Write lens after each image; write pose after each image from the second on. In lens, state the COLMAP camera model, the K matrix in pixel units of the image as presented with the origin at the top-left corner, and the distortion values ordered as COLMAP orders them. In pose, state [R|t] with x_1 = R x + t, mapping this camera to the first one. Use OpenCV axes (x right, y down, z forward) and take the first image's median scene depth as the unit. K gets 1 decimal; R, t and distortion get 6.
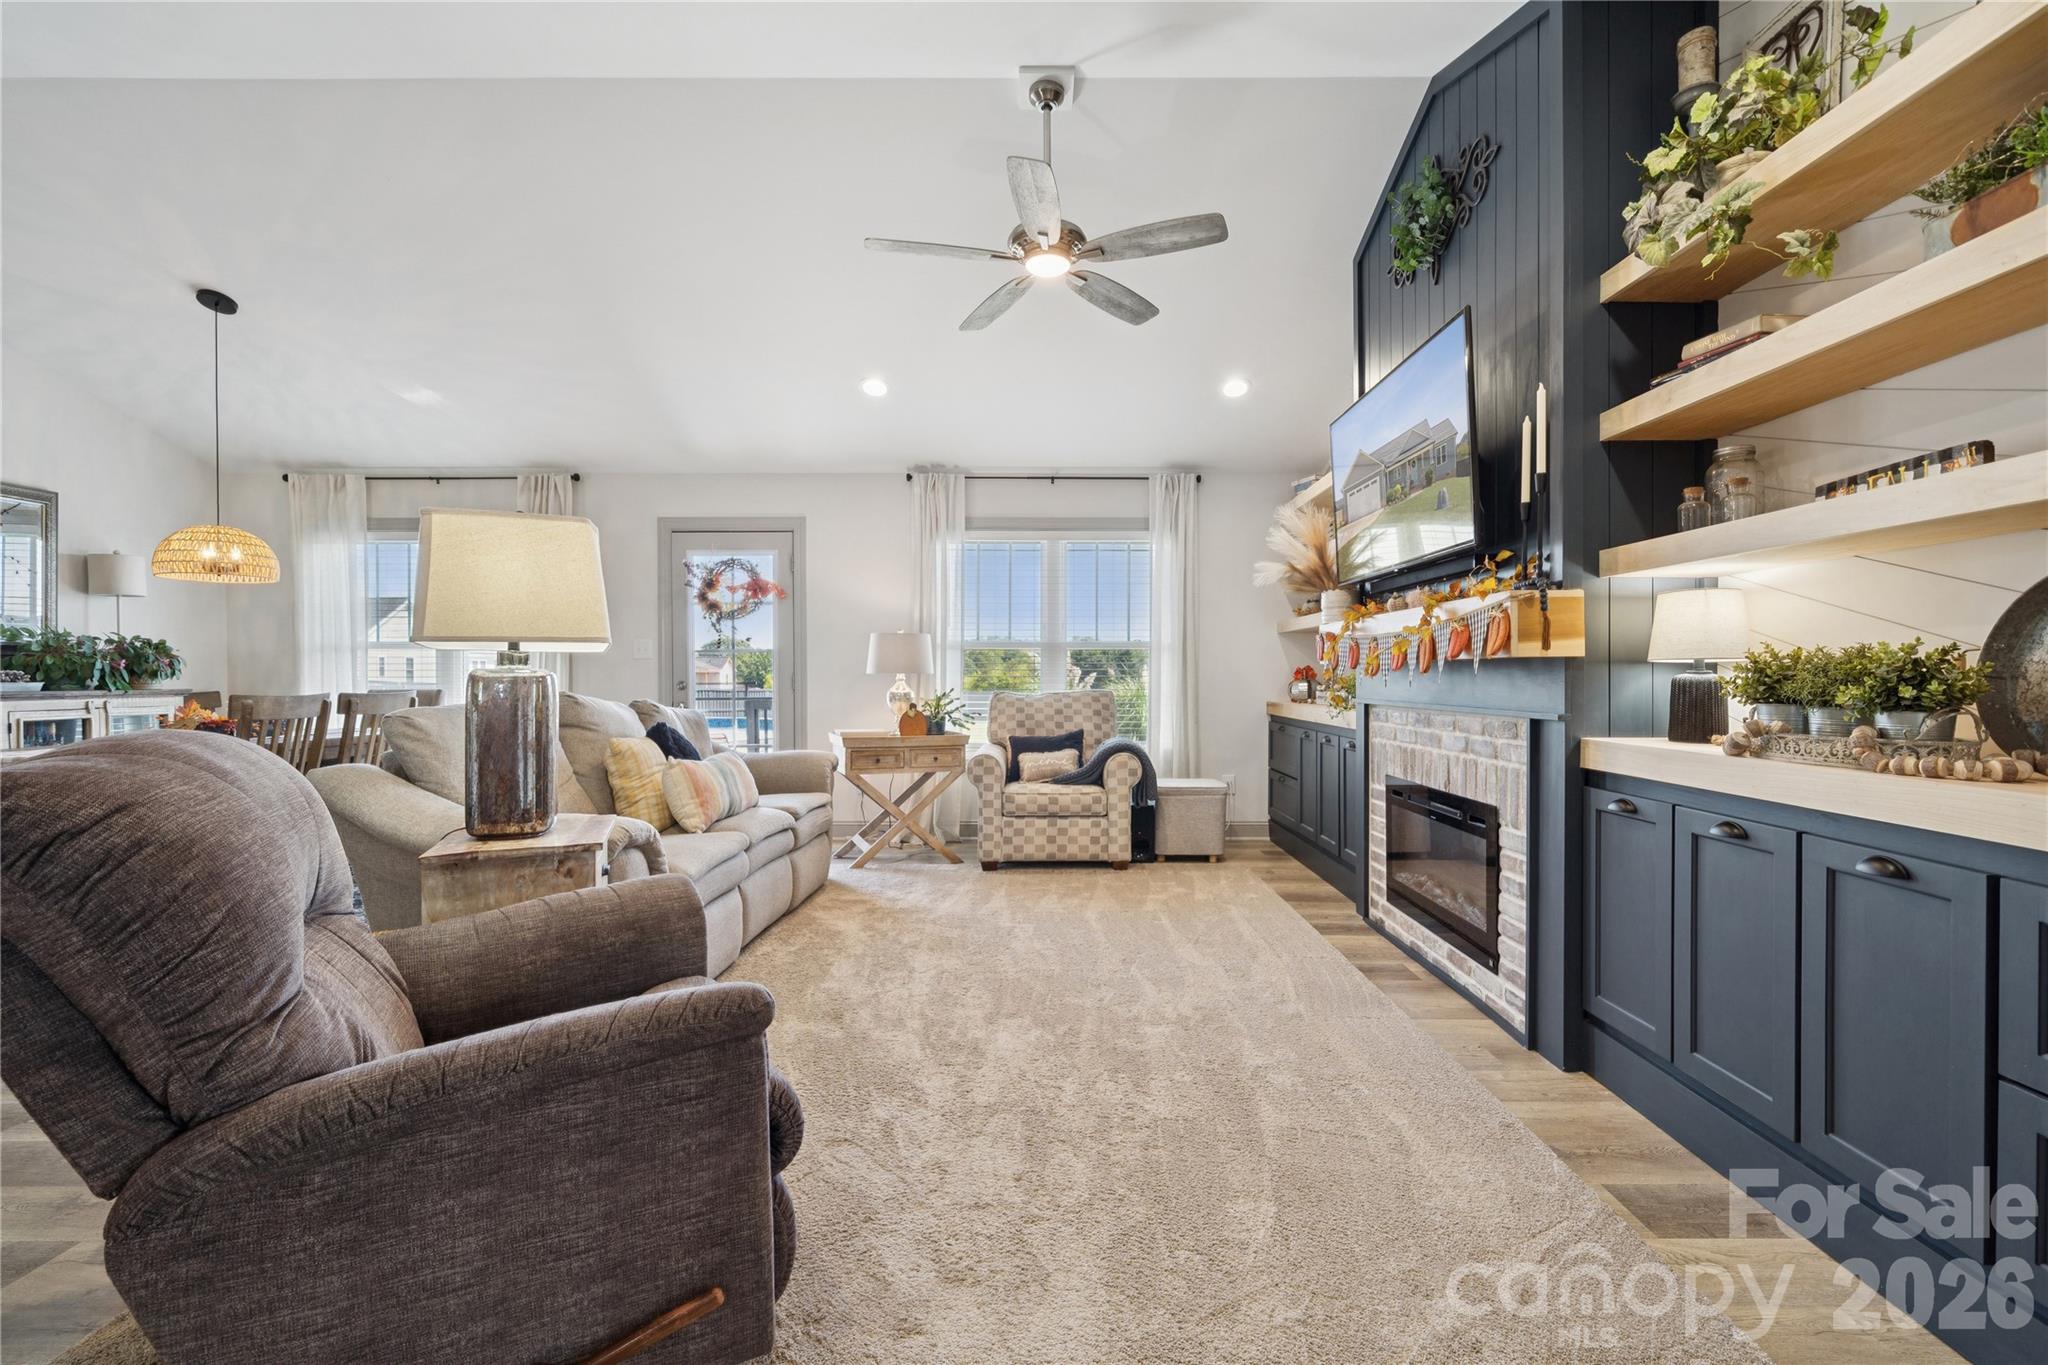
lens RADIAL K [[859.4, 0, 1024.4], [0, 859.4, 673.7], [0, 0, 1]] dist [0.004764, -0.000887]
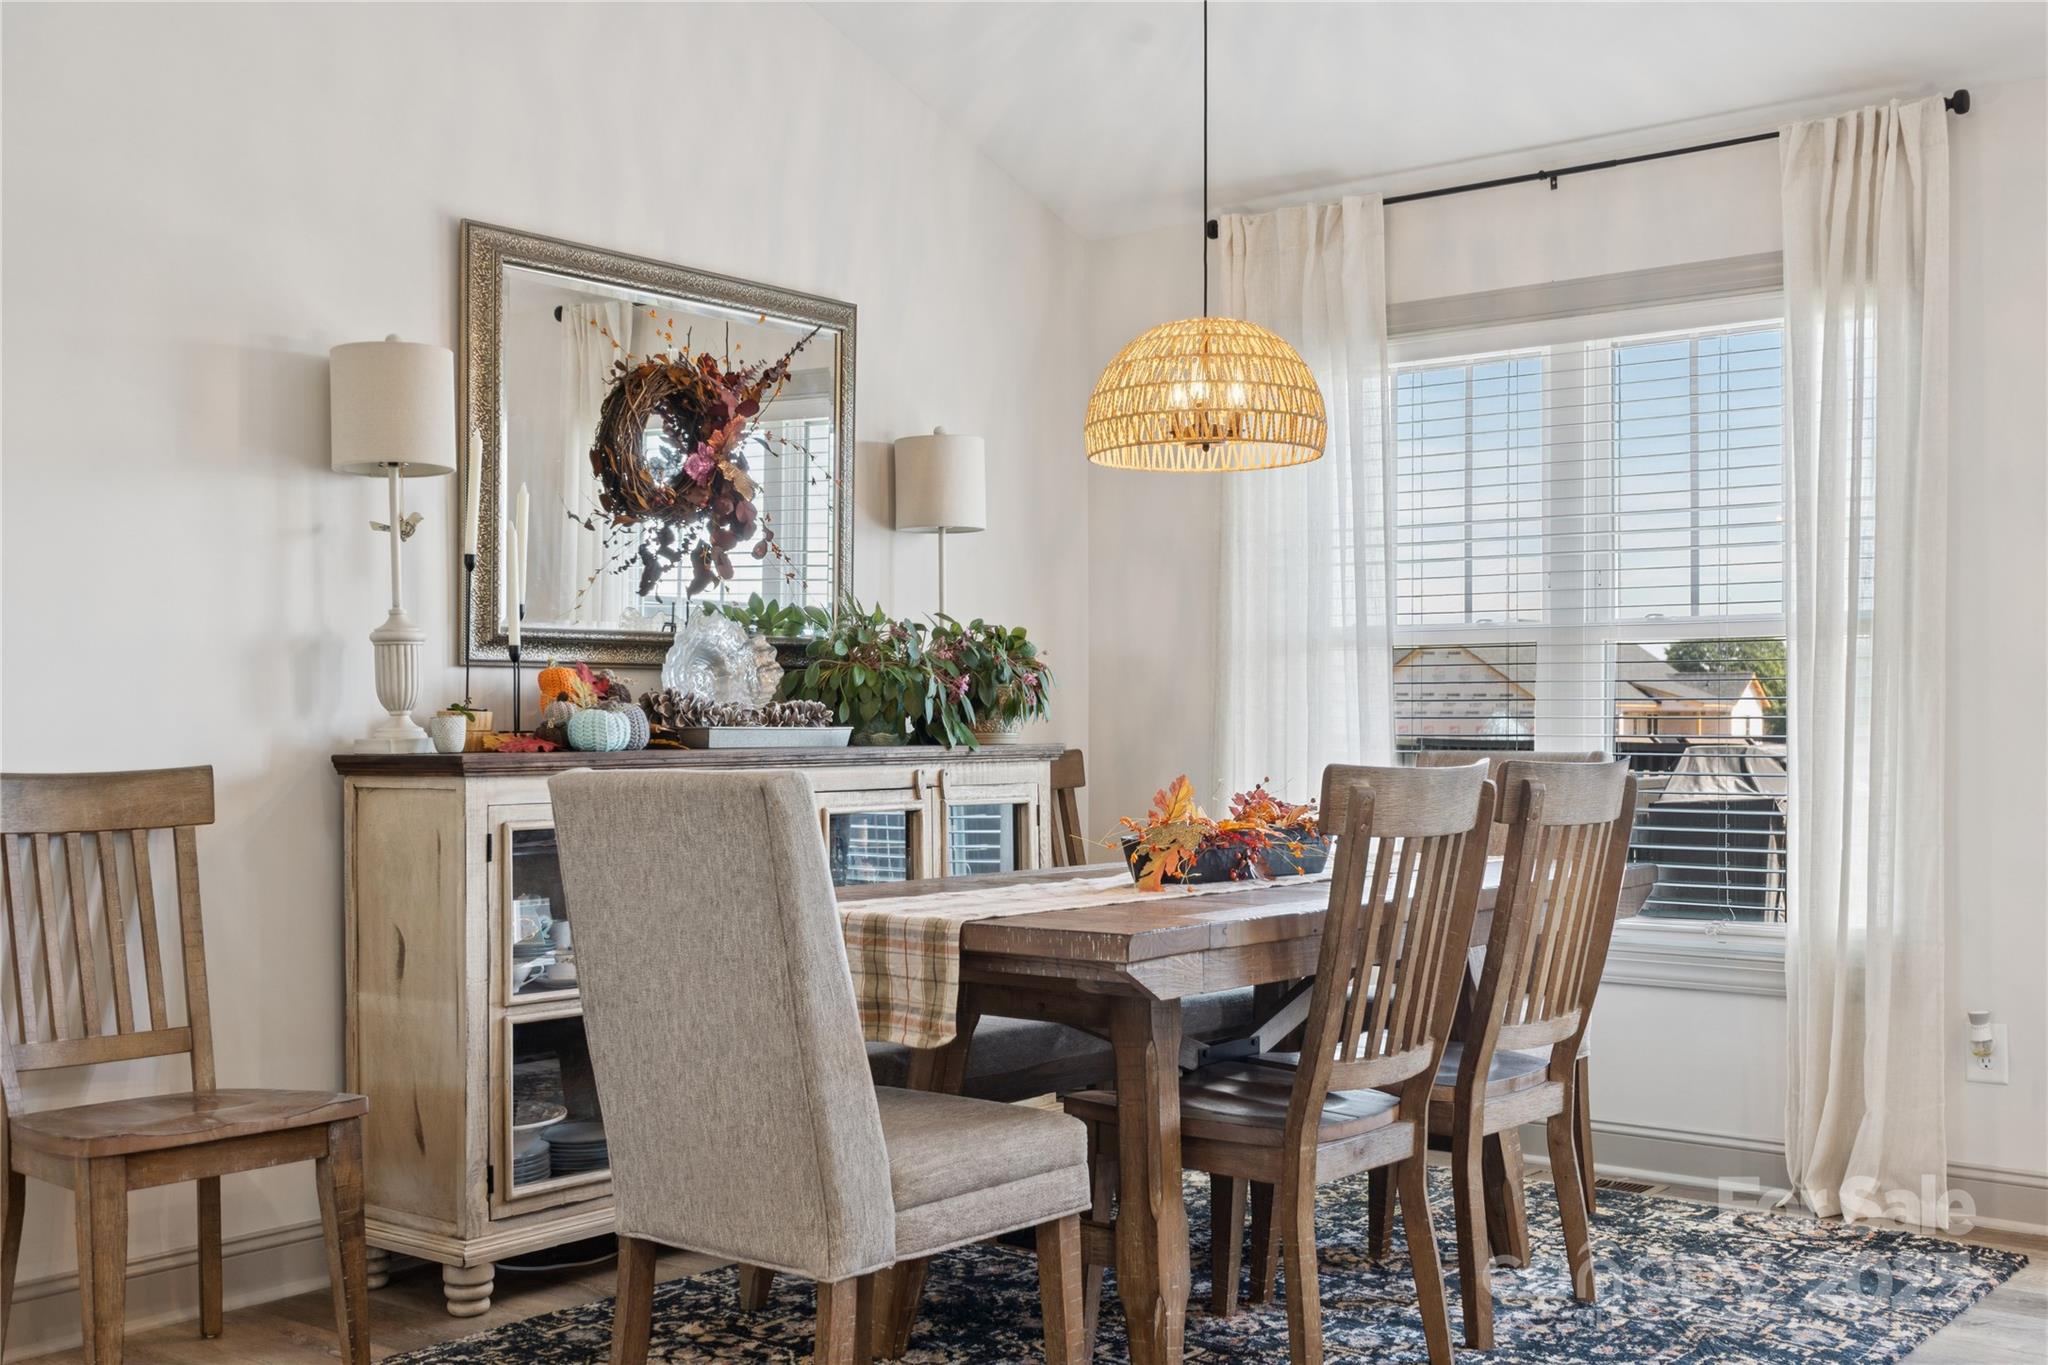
lens RADIAL K [[2153.1, 0, 1025.5], [0, 2153.1, 691.0], [0, 0, 1]] dist [0.017150, 0.000000]
pose [[0.782070, -0.005704, -0.623165, -0.344260], [-0.001138, 0.999943, -0.010582, 0.003004], [0.623190, 0.008985, 0.782019, 0.175425]]
